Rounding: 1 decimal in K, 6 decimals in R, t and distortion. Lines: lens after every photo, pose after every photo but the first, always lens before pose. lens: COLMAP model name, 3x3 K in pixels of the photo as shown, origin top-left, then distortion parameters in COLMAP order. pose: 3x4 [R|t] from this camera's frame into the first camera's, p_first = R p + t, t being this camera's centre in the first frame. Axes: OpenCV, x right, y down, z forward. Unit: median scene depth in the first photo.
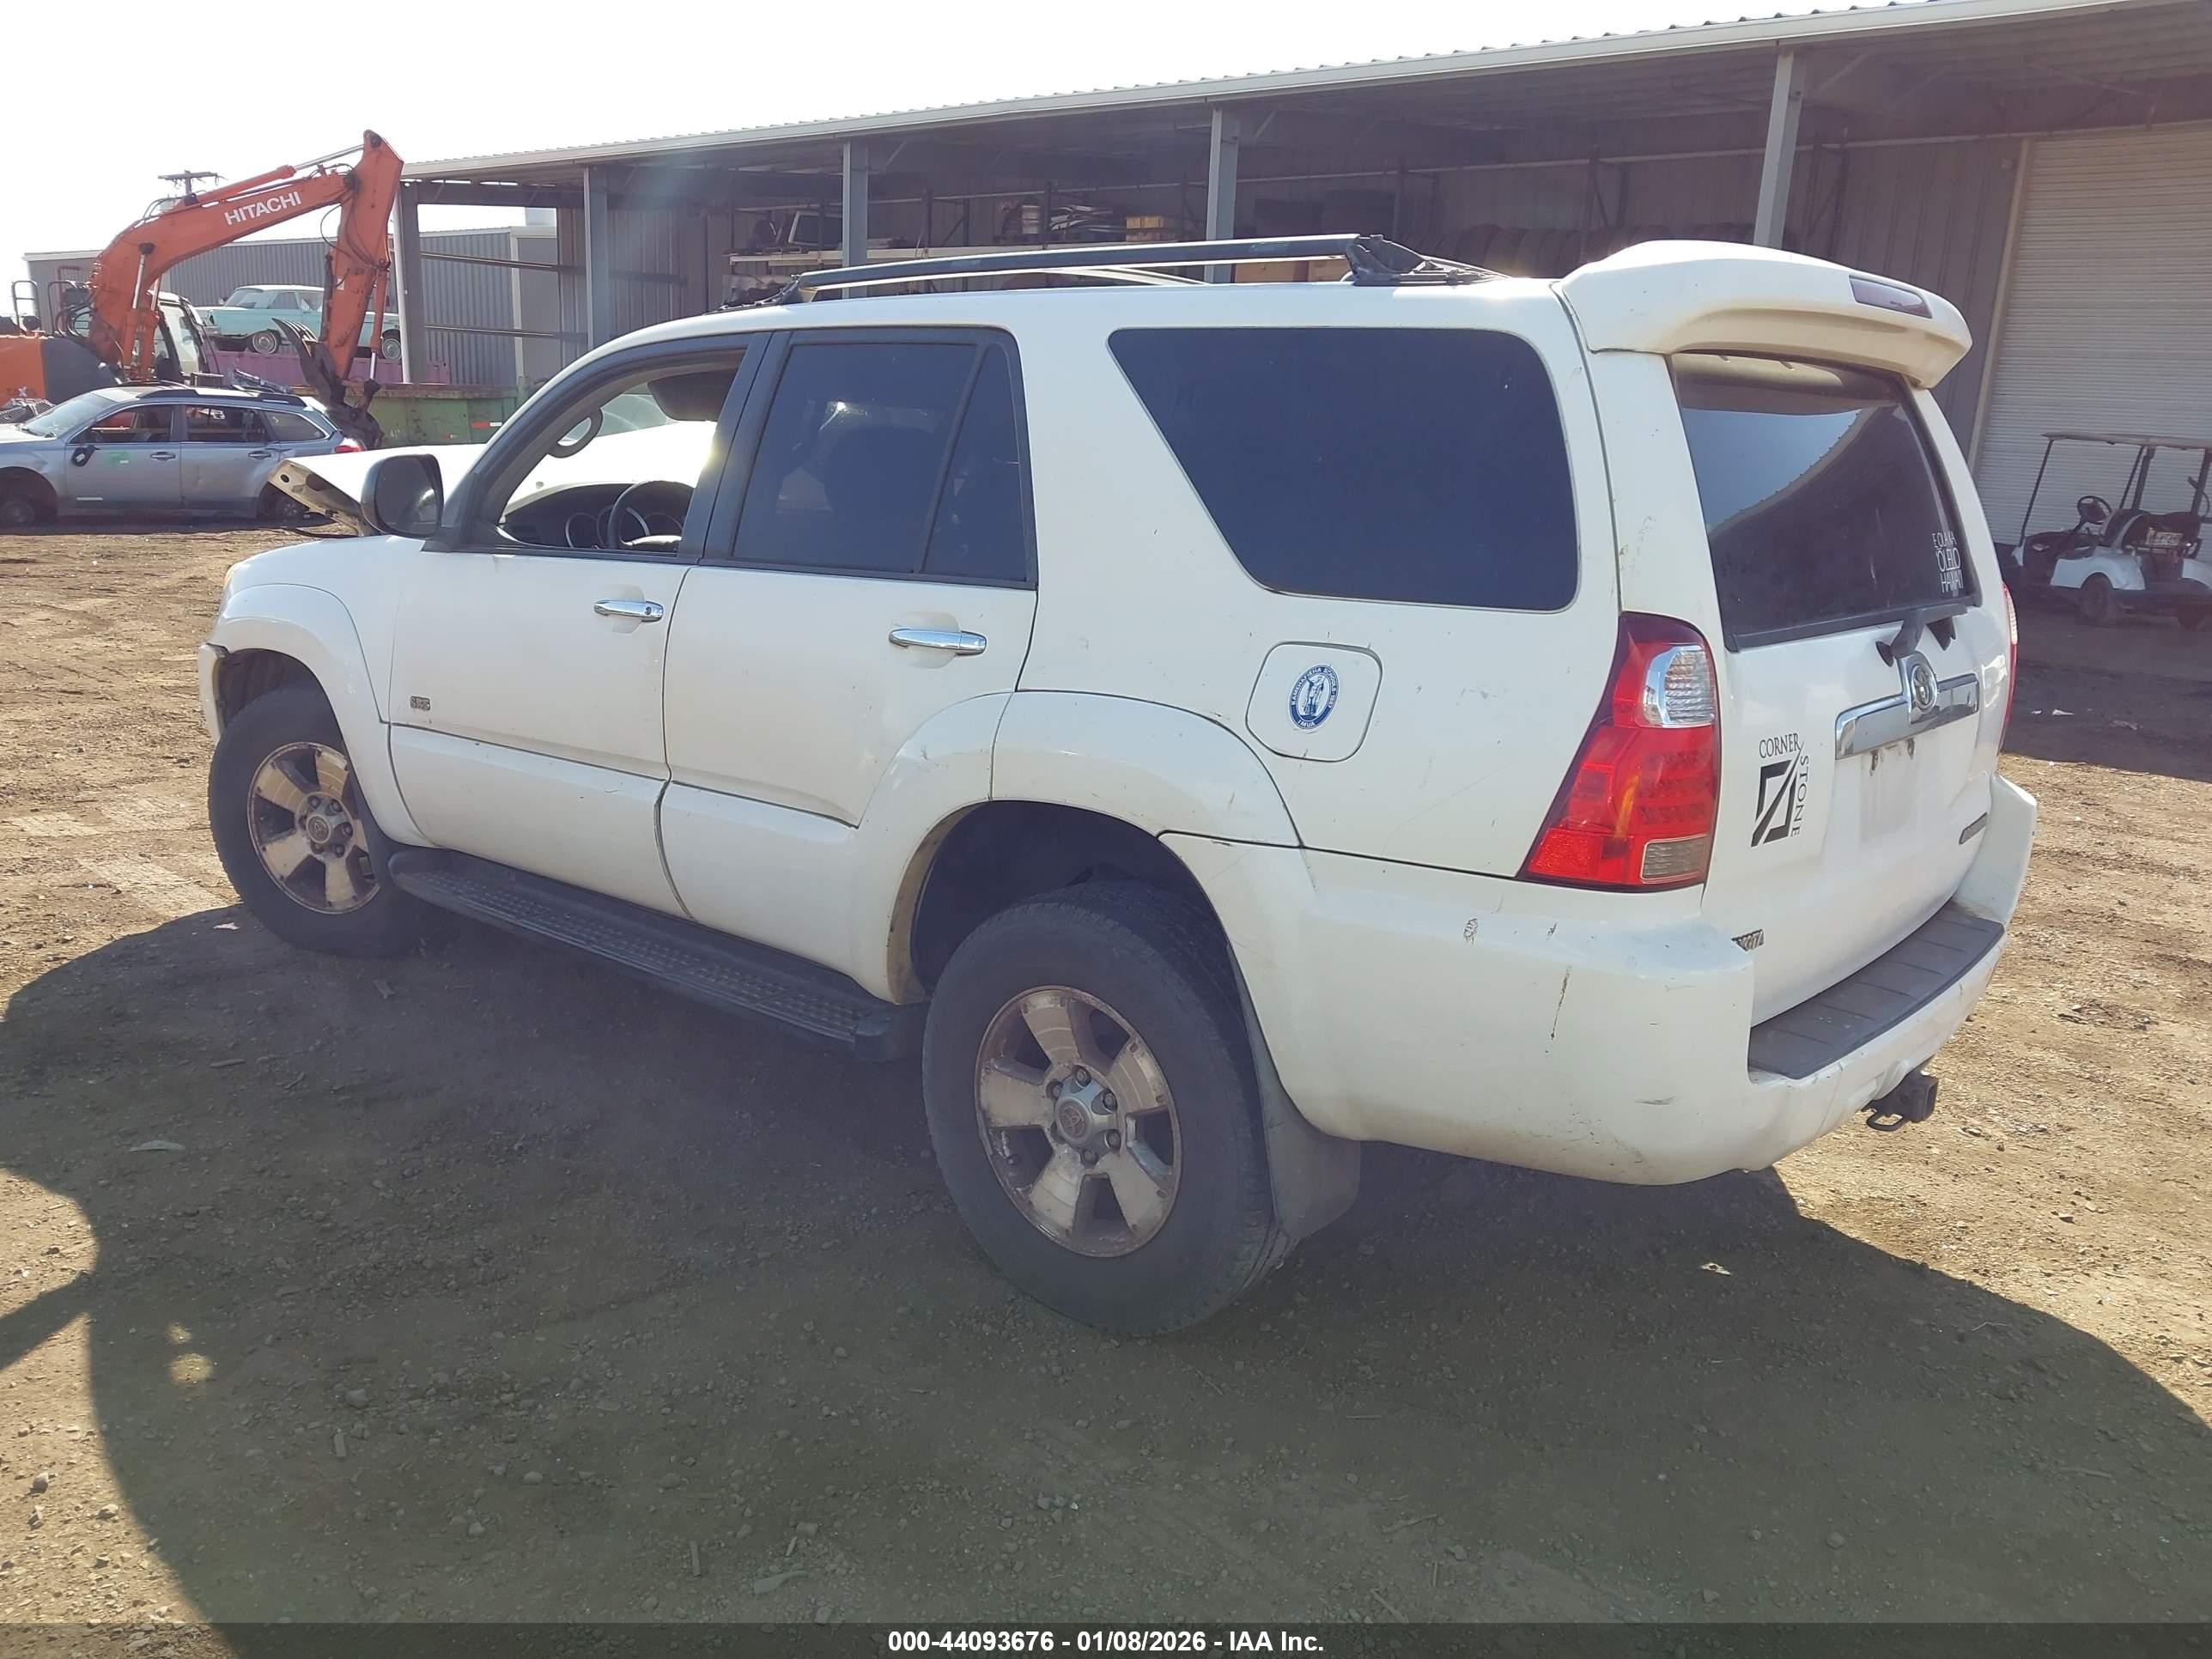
lens RADIAL K [[1748.2, 0, 1103.3], [0, 1748.2, 824.4], [0, 0, 1]] dist [0.046891, -0.068169]
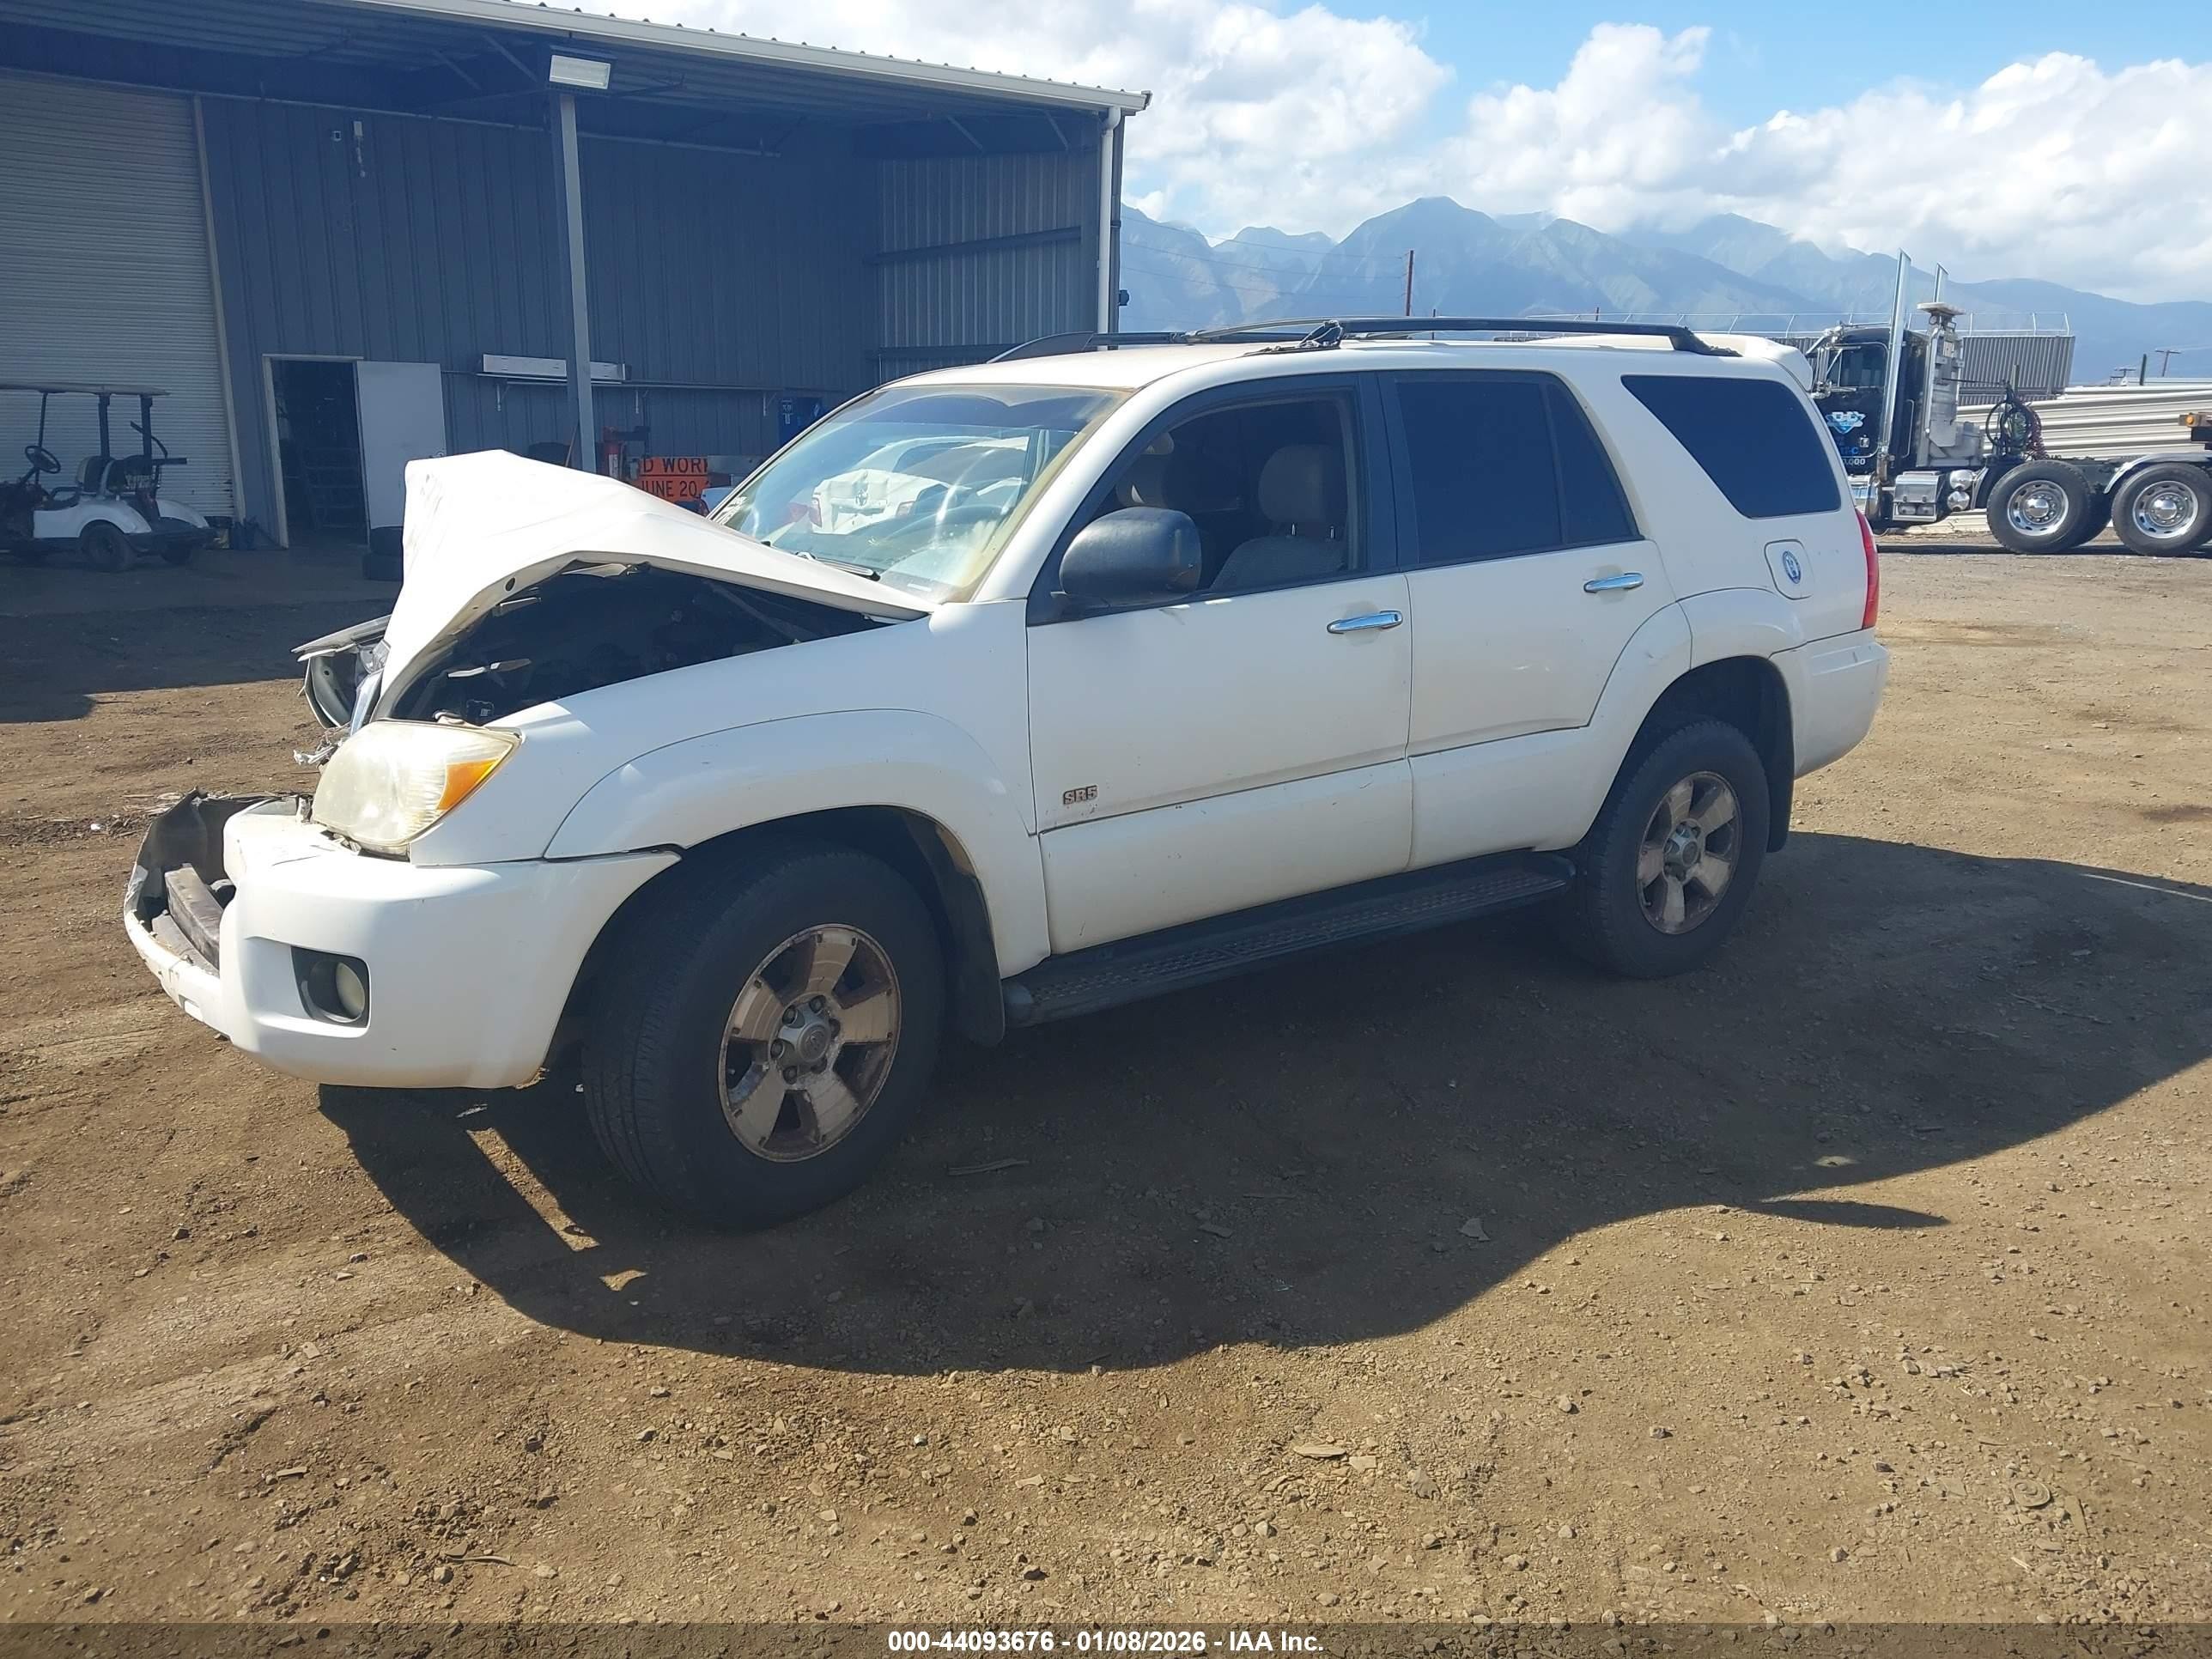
lens RADIAL K [[1748.2, 0, 1101.8], [0, 1748.2, 845.2], [0, 0, 1]] dist [0.046891, -0.068169]
pose [[0.230274, -0.272011, 0.934336, -1.619947], [0.223427, 0.949268, 0.221293, -0.315621], [-0.947130, 0.157798, 0.279366, 1.011284]]
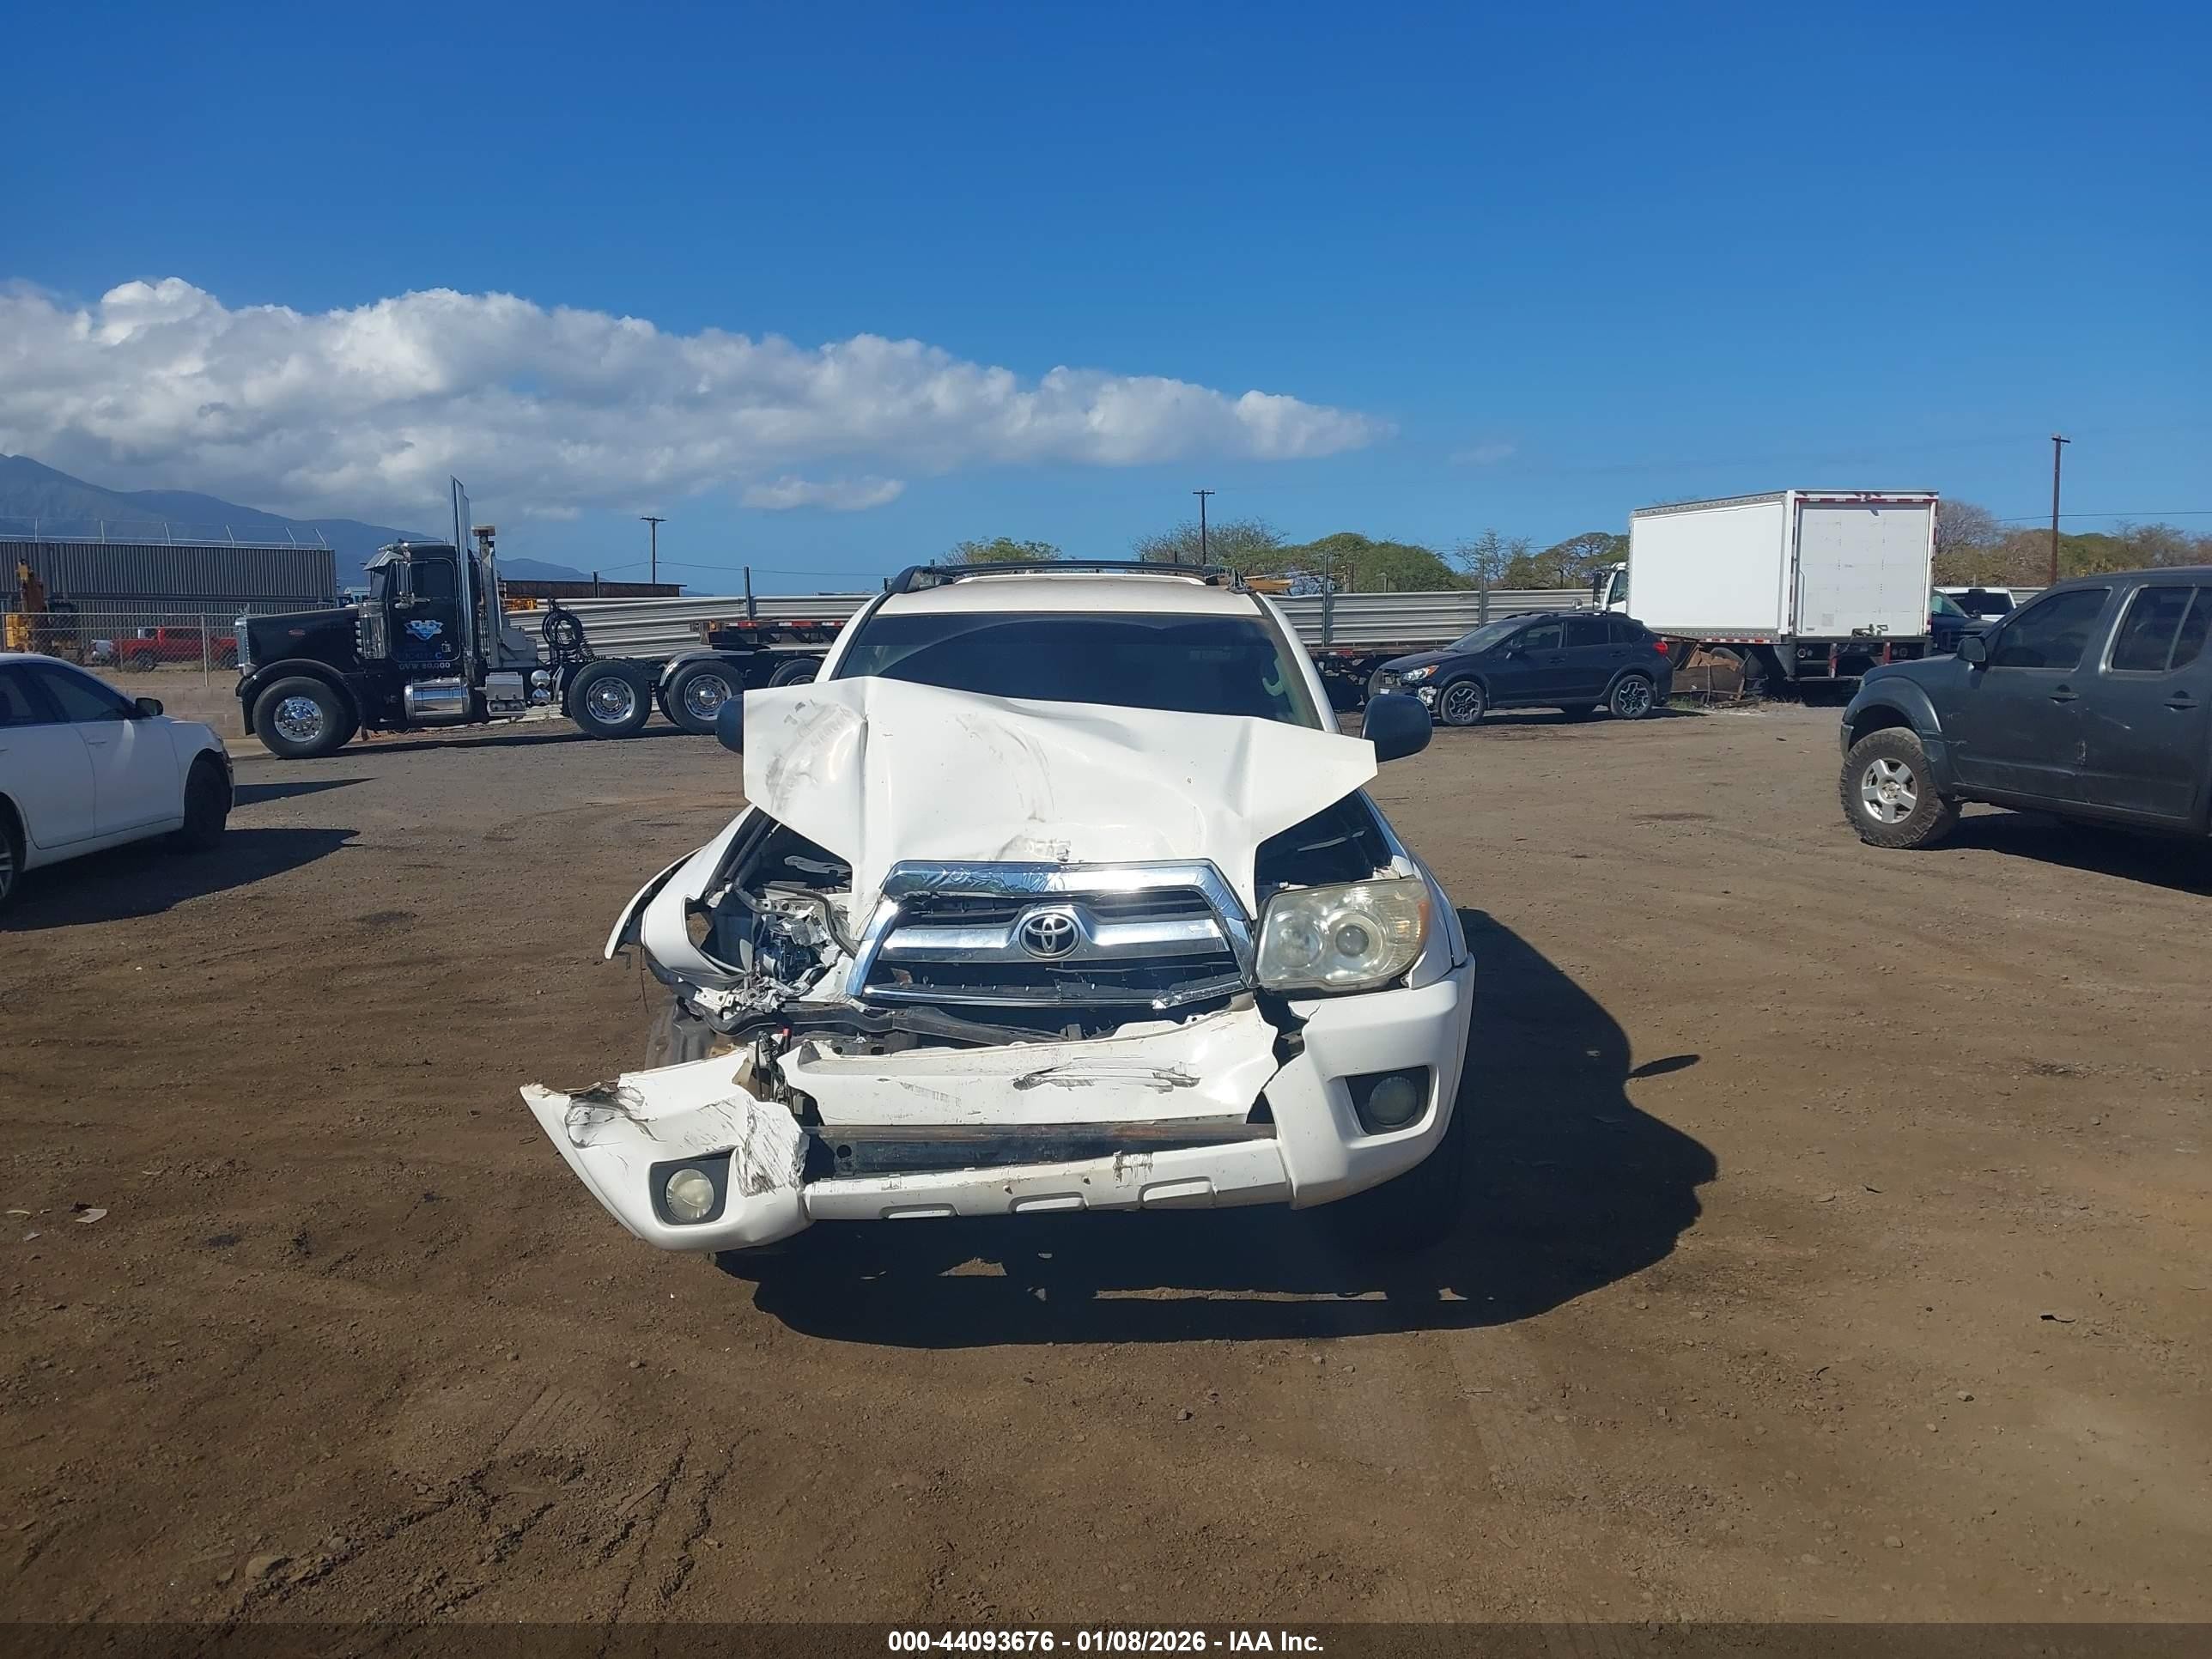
lens RADIAL K [[1748.2, 0, 1127.1], [0, 1748.2, 833.5], [0, 0, 1]] dist [0.046891, -0.068169]
pose [[-0.667002, -0.130970, 0.733454, -1.544966], [0.138566, 0.945447, 0.294837, -0.665079], [-0.732057, 0.298289, -0.612468, 2.524554]]
